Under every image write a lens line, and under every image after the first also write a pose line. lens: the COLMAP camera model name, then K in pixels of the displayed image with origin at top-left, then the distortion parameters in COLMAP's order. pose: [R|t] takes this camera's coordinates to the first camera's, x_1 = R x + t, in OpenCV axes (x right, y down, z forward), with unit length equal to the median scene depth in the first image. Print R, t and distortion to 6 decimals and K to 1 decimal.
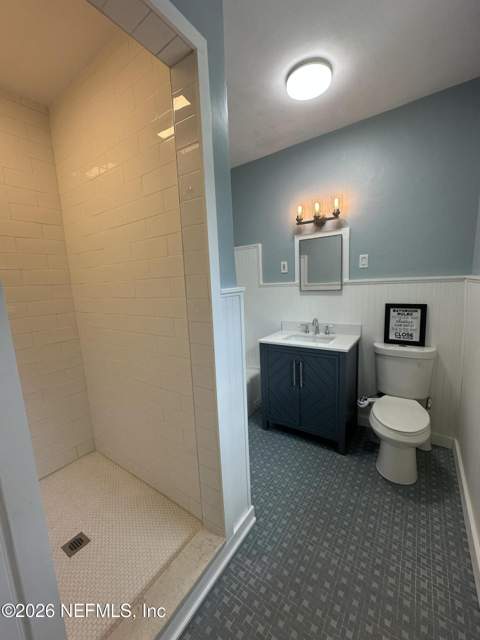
lens RADIAL K [[256.4, 0, 239.7], [0, 256.4, 321.5], [0, 0, 1]] dist [-0.001153, 0.001088]
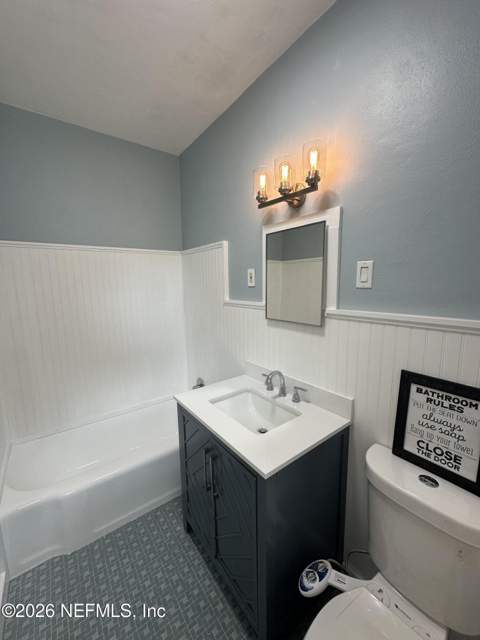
lens RADIAL K [[256.4, 0, 240.4], [0, 256.4, 320.0], [0, 0, 1]] dist [-0.001153, 0.001088]
pose [[0.944932, 0.070811, -0.319513, 0.402087], [-0.064250, 0.997451, 0.031044, -0.141293], [0.320897, -0.008806, 0.947073, 0.440538]]
